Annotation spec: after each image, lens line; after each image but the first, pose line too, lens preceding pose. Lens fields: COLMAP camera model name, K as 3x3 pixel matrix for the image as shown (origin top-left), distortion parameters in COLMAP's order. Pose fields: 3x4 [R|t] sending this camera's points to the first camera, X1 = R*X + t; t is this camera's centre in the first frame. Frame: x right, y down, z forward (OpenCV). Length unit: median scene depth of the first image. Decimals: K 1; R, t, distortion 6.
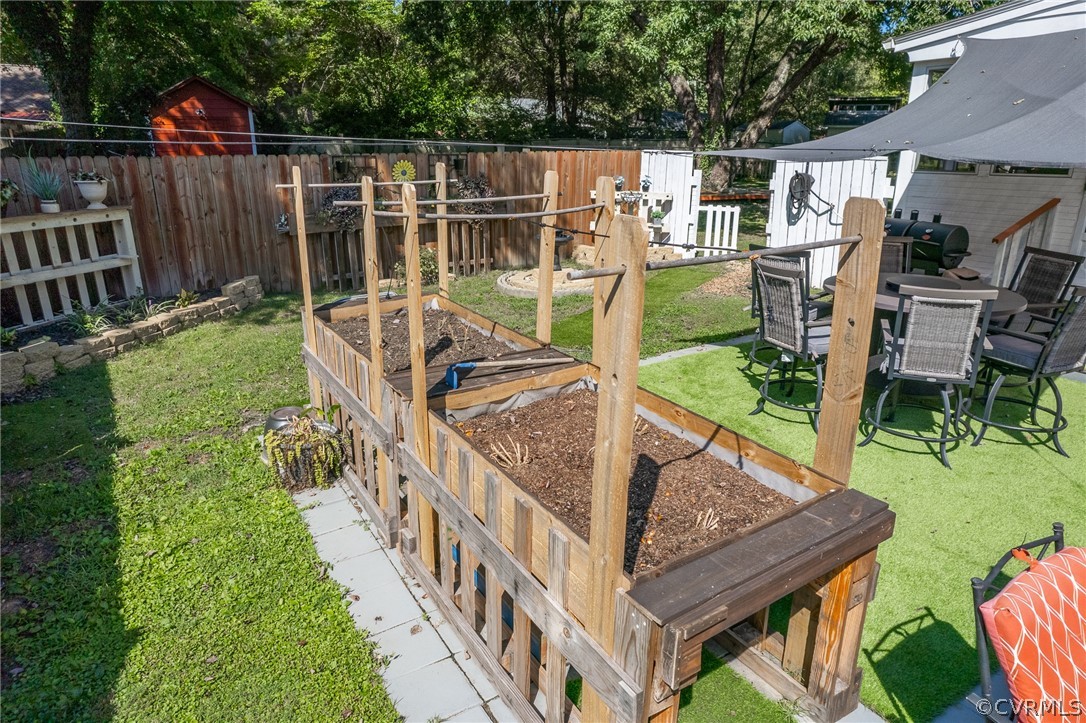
lens RADIAL K [[681.8, 0, 543.0], [0, 681.8, 361.5], [0, 0, 1]] dist [-0.002648, 0.000031]
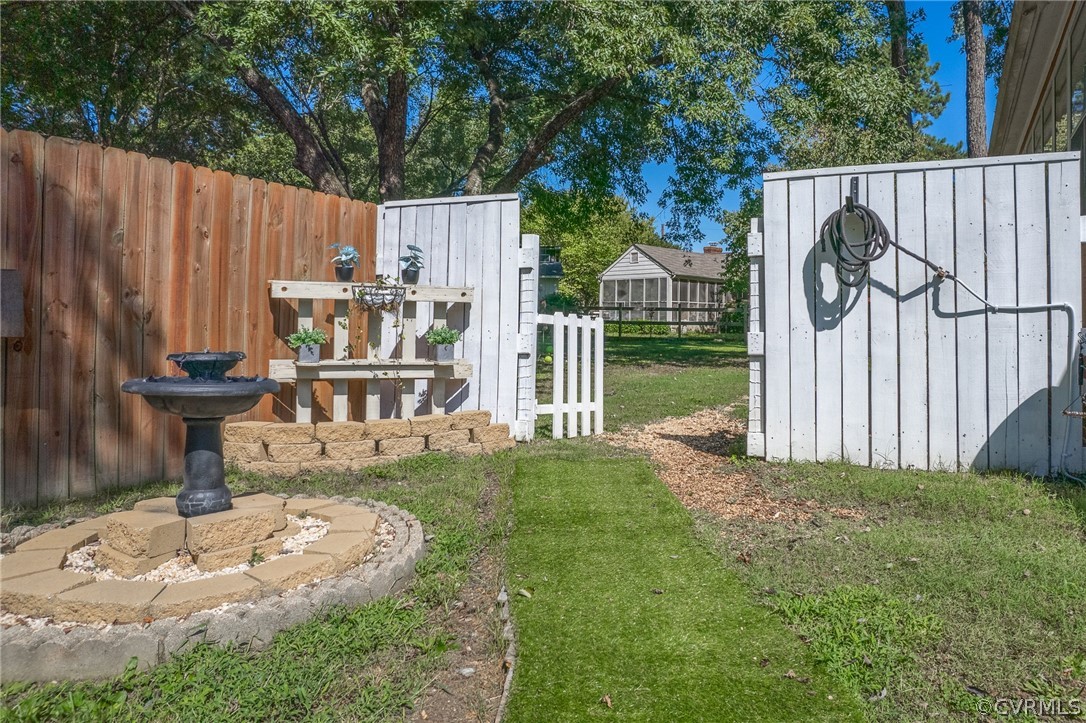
lens RADIAL K [[692.2, 0, 540.7], [0, 692.2, 323.1], [0, 0, 1]] dist [-0.029956, 0.000691]
pose [[0.830772, 0.007971, 0.556557, -0.019890], [0.169275, 0.948919, -0.266267, -0.100866], [-0.530250, 0.315419, 0.786986, 0.641700]]
